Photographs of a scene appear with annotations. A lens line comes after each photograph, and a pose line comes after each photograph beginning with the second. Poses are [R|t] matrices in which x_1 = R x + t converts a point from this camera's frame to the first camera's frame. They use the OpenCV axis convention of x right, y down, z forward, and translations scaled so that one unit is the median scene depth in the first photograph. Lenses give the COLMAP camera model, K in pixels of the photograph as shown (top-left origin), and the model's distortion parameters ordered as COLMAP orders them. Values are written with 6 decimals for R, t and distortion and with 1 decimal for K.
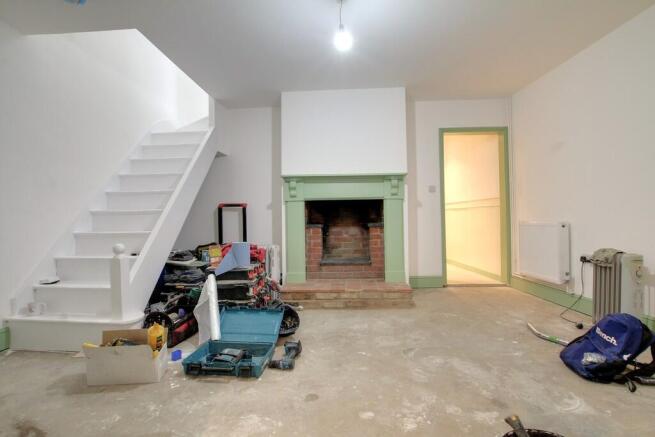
lens RADIAL K [[299.3, 0, 327.4], [0, 299.3, 218.4], [0, 0, 1]] dist [-0.024474, -0.000354]
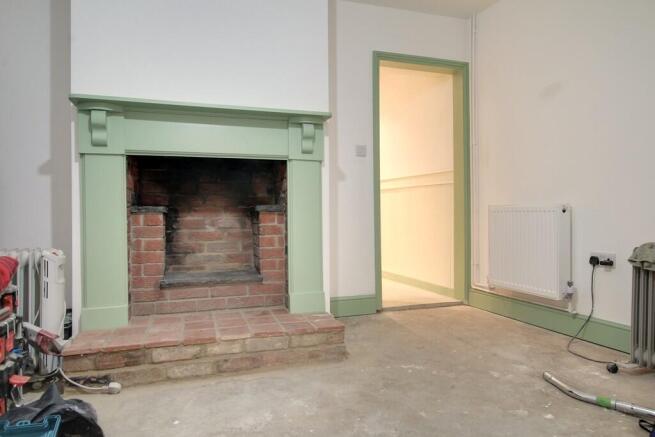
lens RADIAL K [[422.3, 0, 328.9], [0, 422.3, 220.4], [0, 0, 1]] dist [-0.008756, 0.002285]
pose [[0.934375, 0.003682, 0.356273, -0.013183], [-0.011305, 0.999749, 0.019318, 0.028952], [-0.356112, -0.022078, 0.934182, 0.259985]]
